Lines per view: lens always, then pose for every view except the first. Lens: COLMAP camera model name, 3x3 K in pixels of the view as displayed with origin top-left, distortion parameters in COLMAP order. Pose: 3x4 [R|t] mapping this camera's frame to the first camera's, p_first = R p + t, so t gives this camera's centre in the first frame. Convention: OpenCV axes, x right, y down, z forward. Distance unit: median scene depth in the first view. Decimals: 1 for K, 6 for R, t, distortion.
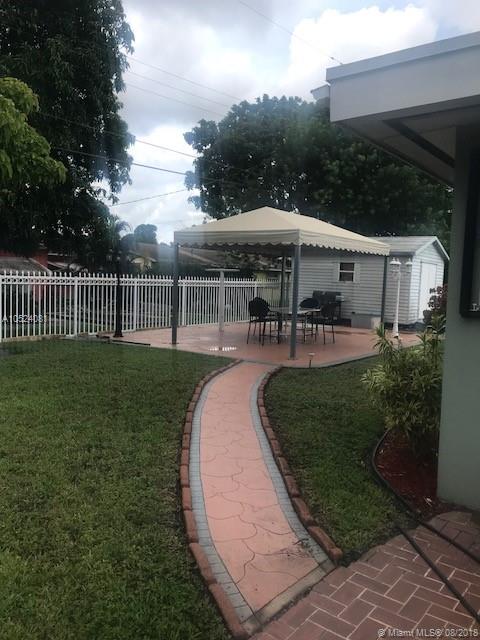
lens RADIAL K [[522.8, 0, 241.6], [0, 522.8, 319.5], [0, 0, 1]] dist [0.025200, -0.044989]
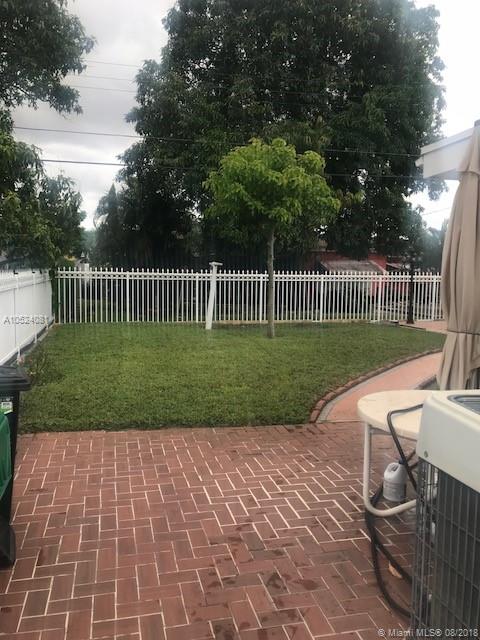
lens RADIAL K [[522.8, 0, 238.1], [0, 522.8, 319.9], [0, 0, 1]] dist [0.025200, -0.044989]
pose [[0.764916, 0.038256, -0.642993, 0.206500], [-0.037904, 0.999178, 0.014357, 0.018710], [0.643014, 0.013390, 0.765737, -0.165286]]
